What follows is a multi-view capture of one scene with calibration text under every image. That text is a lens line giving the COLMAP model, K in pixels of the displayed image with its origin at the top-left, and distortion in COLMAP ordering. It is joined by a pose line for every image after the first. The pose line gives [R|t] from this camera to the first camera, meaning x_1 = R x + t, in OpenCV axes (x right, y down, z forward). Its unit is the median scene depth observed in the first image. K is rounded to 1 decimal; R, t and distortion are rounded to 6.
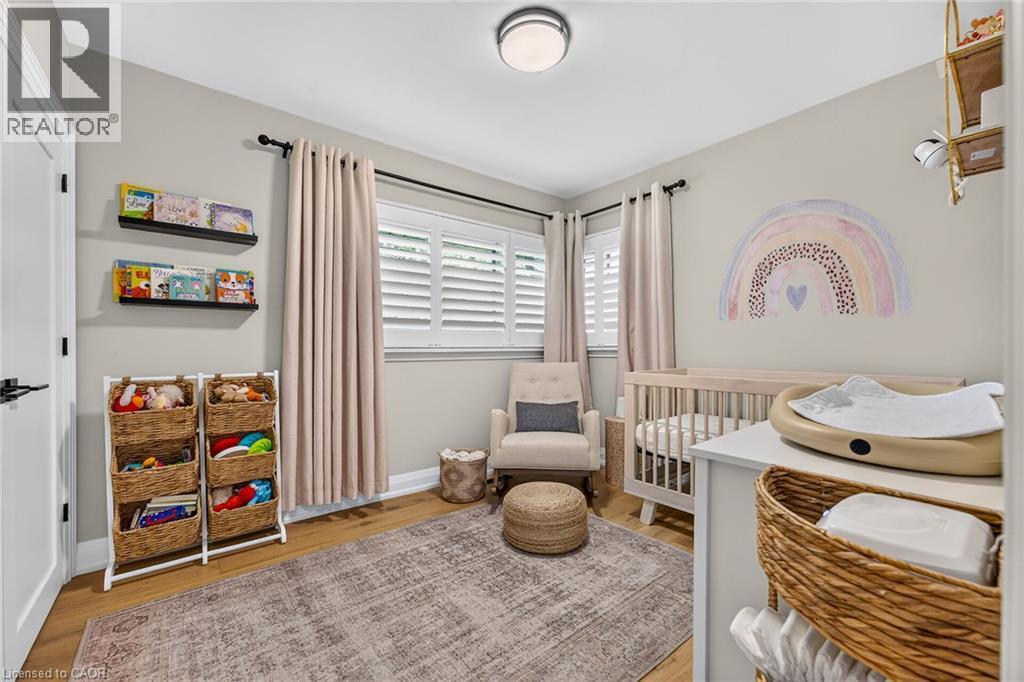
lens RADIAL K [[410.2, 0, 508.9], [0, 410.2, 344.7], [0, 0, 1]] dist [-0.000744, 0.000008]
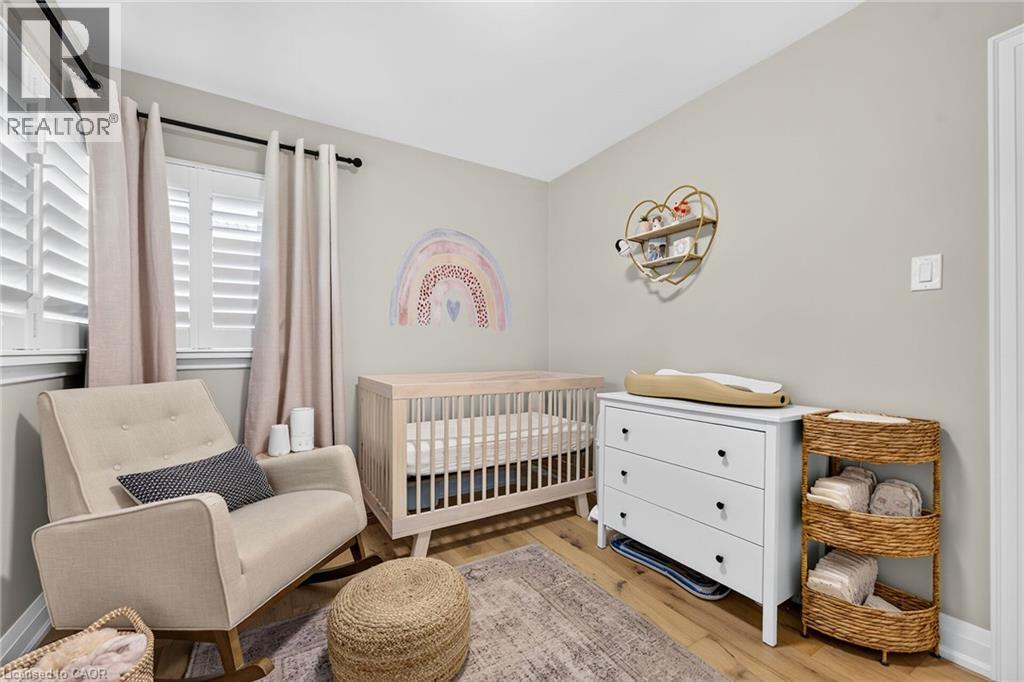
lens RADIAL K [[410.2, 0, 508.3], [0, 410.2, 346.7], [0, 0, 1]] dist [-0.000744, 0.000008]
pose [[0.137195, 0.008679, 0.990506, -0.454909], [-0.002568, 0.999961, -0.008406, 0.000555], [-0.990541, -0.001390, 0.137212, 0.667481]]
